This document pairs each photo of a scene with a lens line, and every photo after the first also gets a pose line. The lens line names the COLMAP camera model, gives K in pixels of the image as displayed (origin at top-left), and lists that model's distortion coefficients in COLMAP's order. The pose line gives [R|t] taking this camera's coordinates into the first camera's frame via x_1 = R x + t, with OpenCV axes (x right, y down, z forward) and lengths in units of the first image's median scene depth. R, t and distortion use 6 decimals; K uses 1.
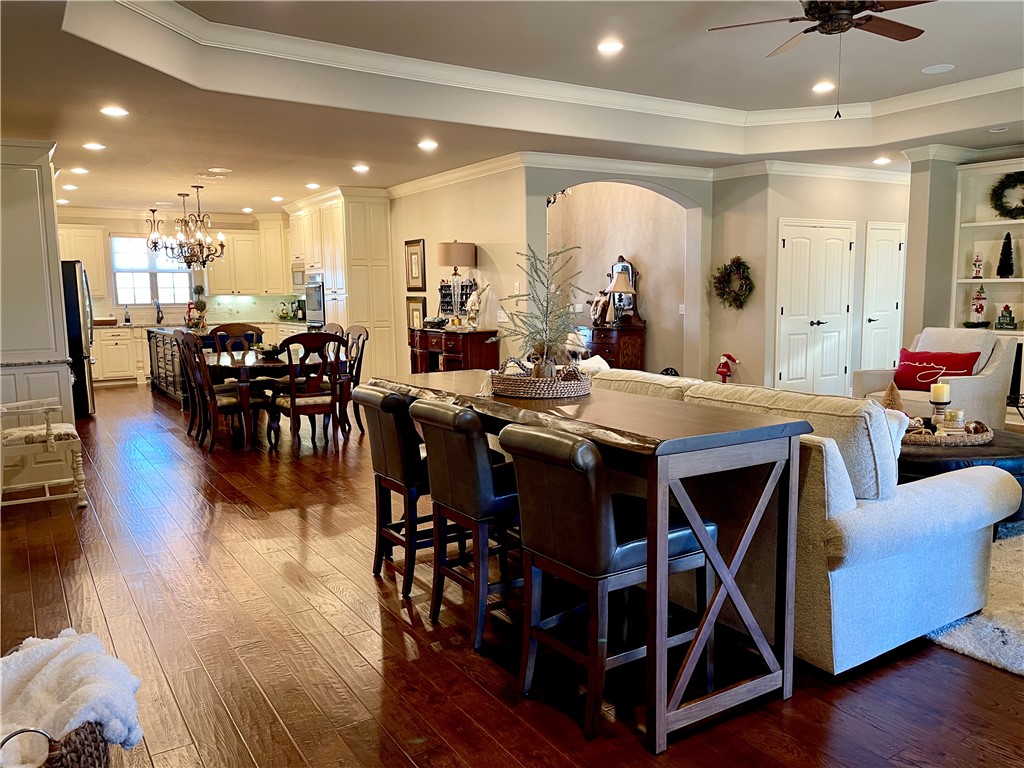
lens RADIAL K [[780.4, 0, 512.3], [0, 780.4, 387.0], [0, 0, 1]] dist [0.008729, 0.001206]
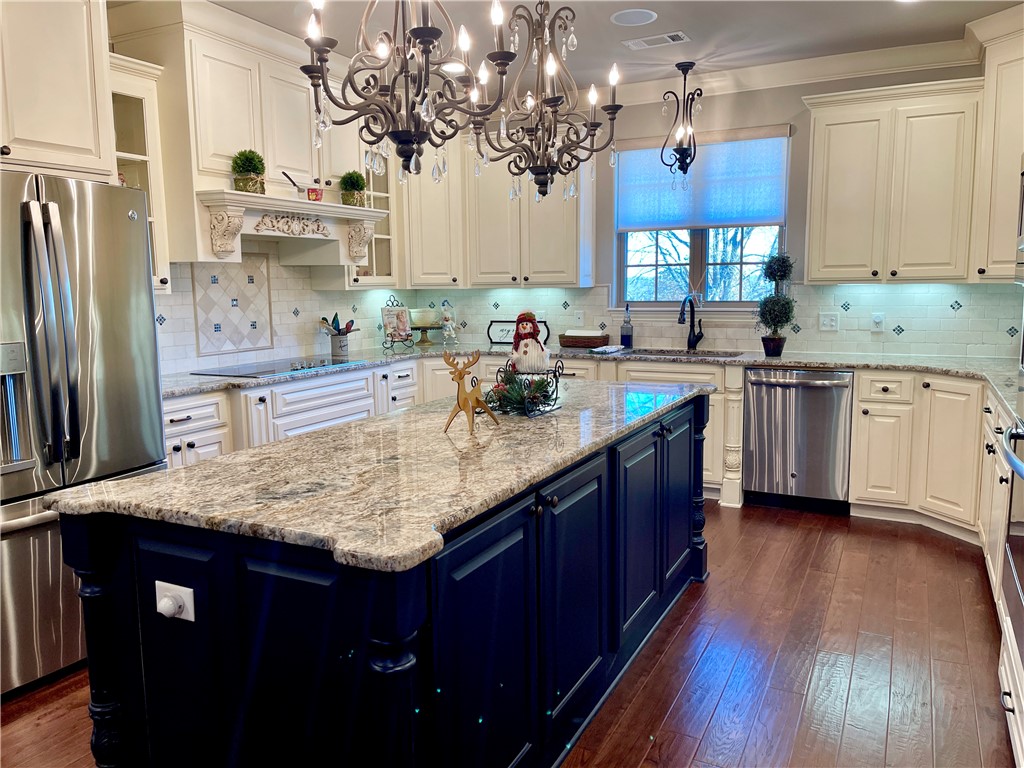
lens RADIAL K [[780.4, 0, 513.6], [0, 780.4, 383.9], [0, 0, 1]] dist [0.008729, 0.001206]
pose [[0.504676, 0.118414, -0.855149, -0.143067], [-0.097913, 0.992008, 0.079581, -0.087301], [0.857738, 0.043568, 0.512237, 0.707711]]
